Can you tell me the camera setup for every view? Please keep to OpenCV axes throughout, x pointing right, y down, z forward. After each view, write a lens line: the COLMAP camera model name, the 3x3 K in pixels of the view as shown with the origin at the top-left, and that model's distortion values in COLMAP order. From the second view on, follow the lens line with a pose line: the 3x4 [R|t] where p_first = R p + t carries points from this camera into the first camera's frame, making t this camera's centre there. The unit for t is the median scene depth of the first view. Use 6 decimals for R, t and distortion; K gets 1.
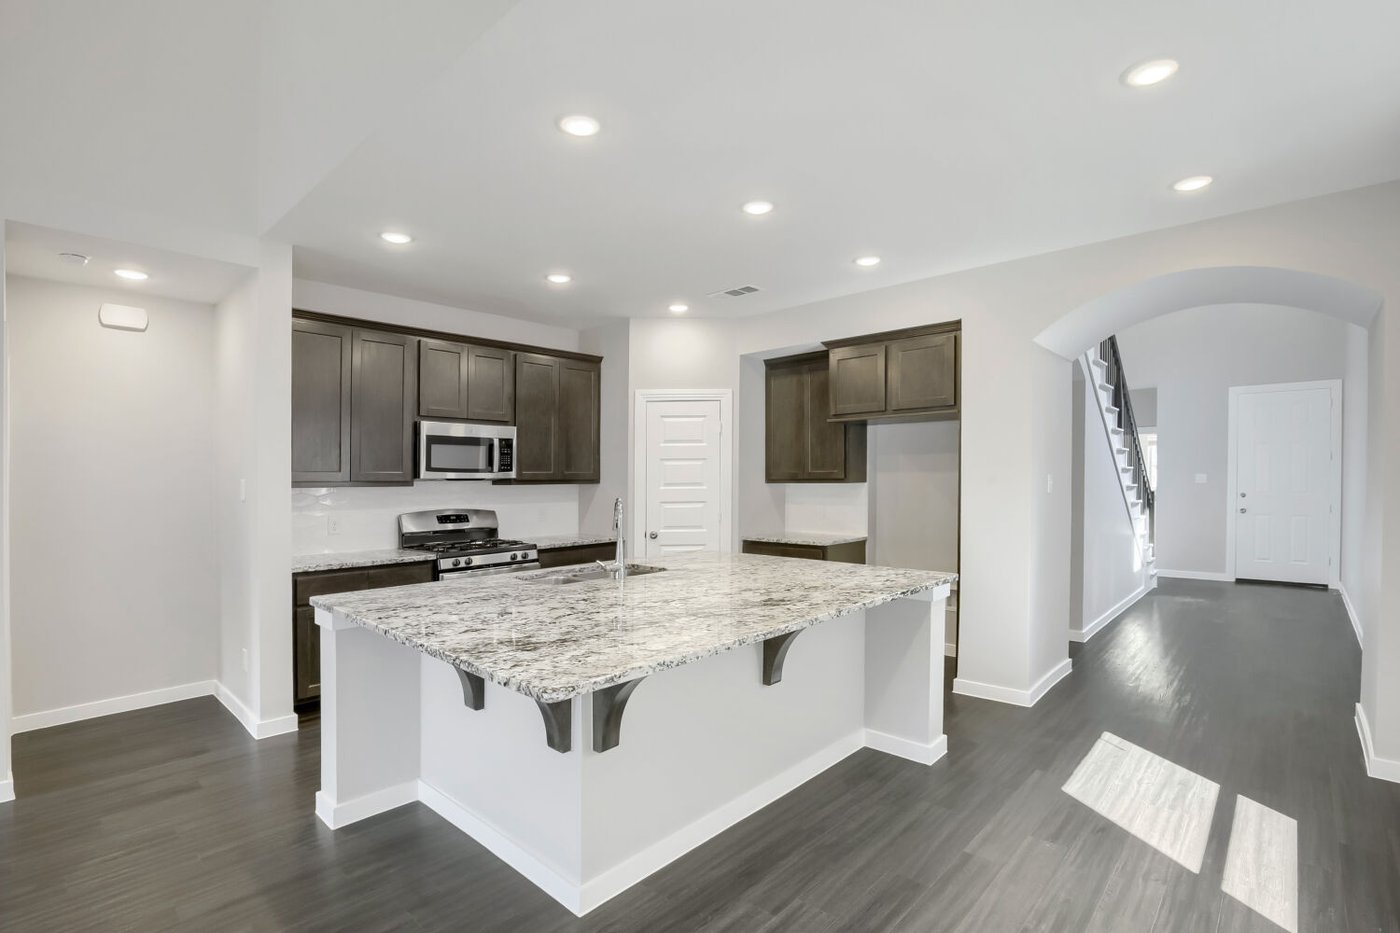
lens RADIAL K [[655.1, 0, 686.5], [0, 655.1, 477.0], [0, 0, 1]] dist [-0.003834, -0.000179]
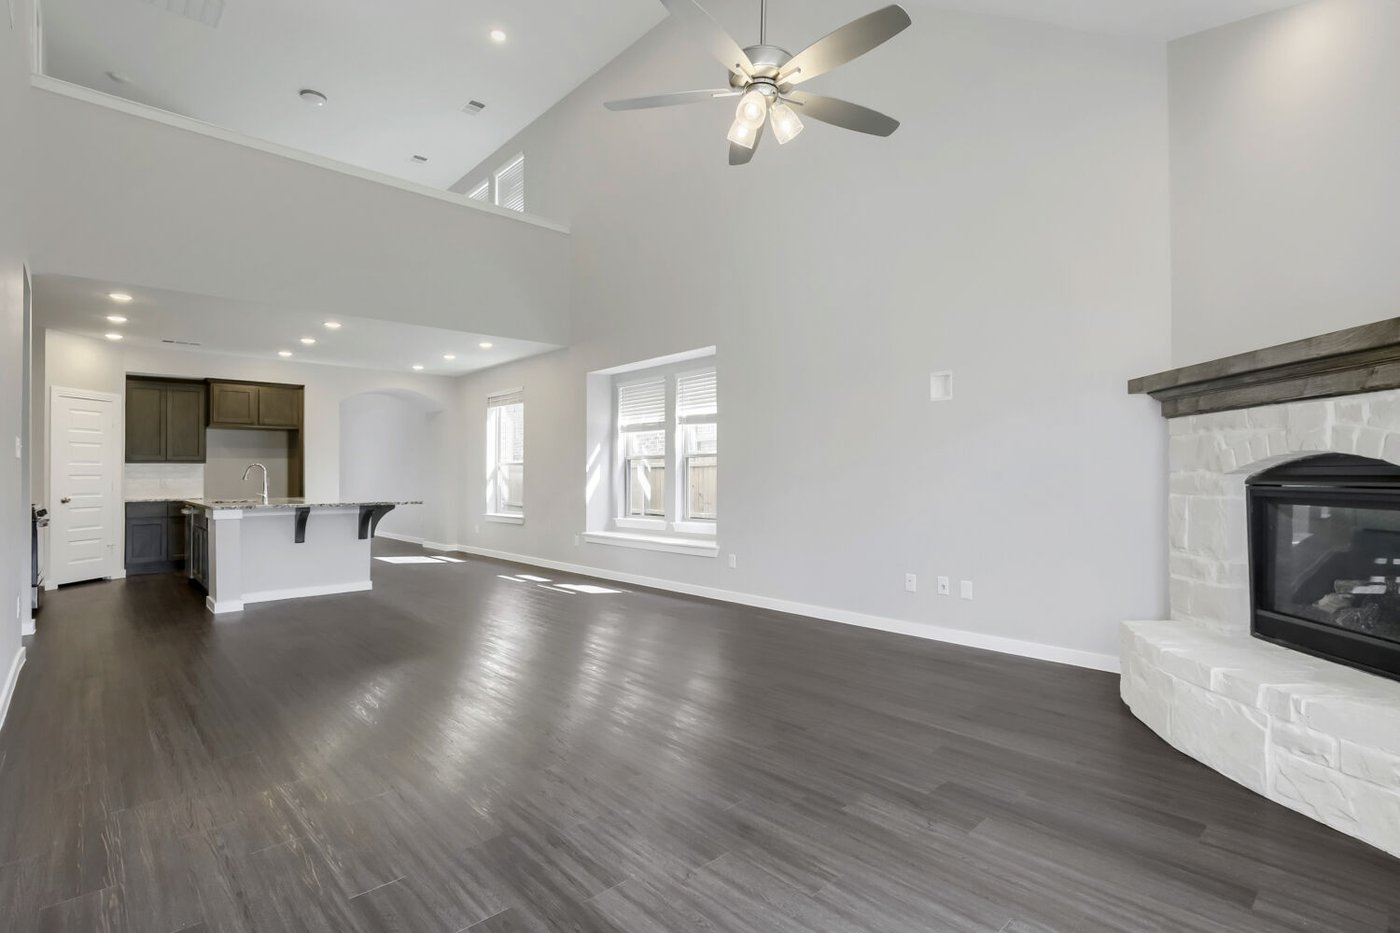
lens RADIAL K [[655.1, 0, 686.5], [0, 655.1, 477.0], [0, 0, 1]] dist [-0.003834, -0.000179]
pose [[0.081808, 0.004105, 0.996640, -1.351267], [0.002290, 0.999988, -0.004306, 0.055074], [-0.996645, 0.002635, 0.081798, -0.330231]]
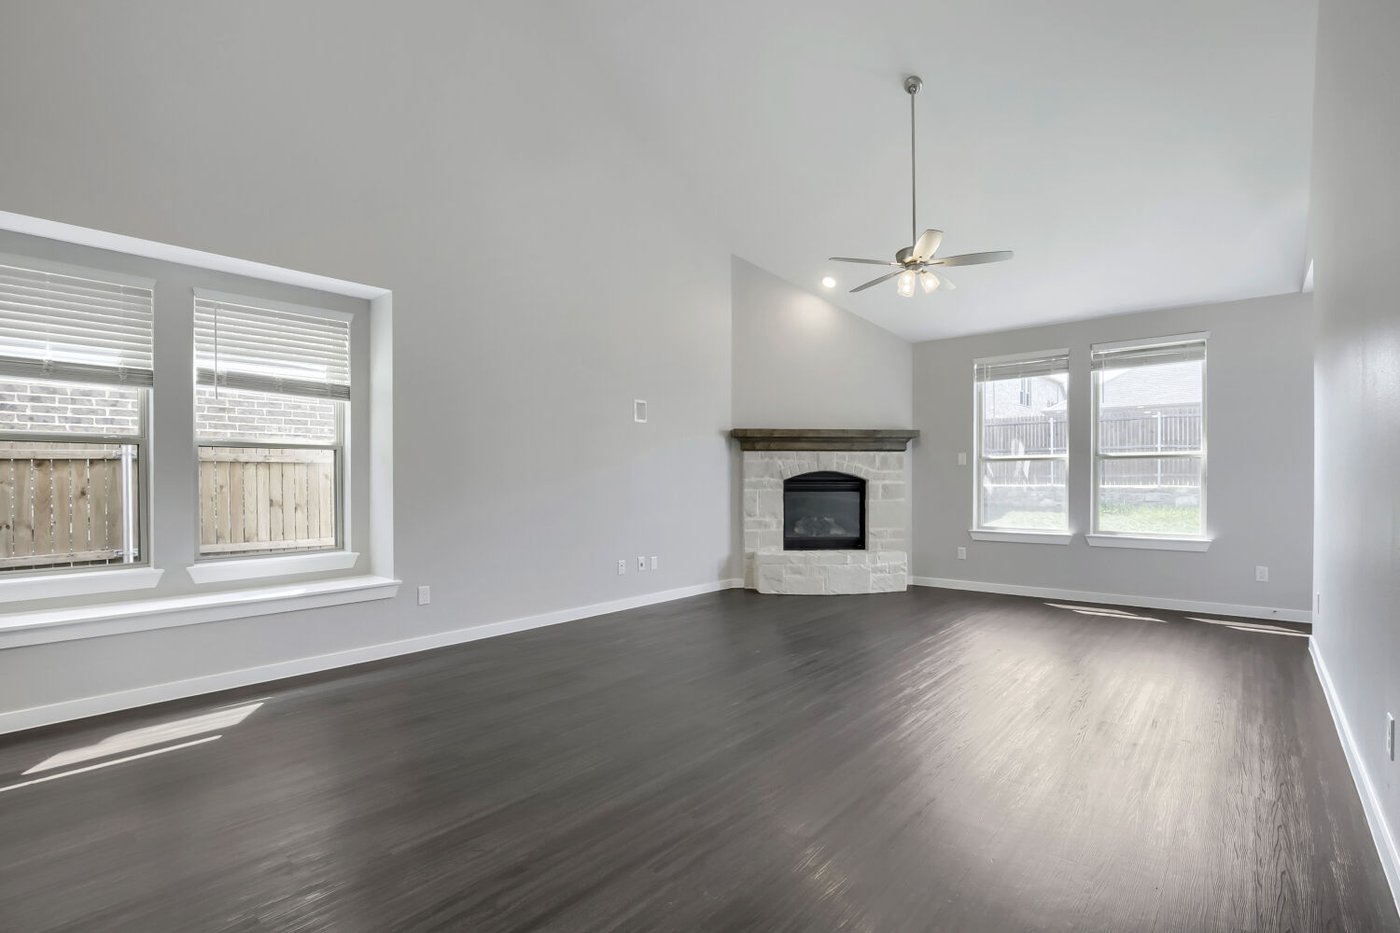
lens RADIAL K [[680.3, 0, 707.8], [0, 680.3, 482.8], [0, 0, 1]] dist [-0.021523, 0.000604]
pose [[-0.998574, 0.007693, -0.052821, -0.493210], [0.007515, 0.999965, 0.003570, 0.052170], [0.052847, 0.003168, -0.998598, 0.605814]]
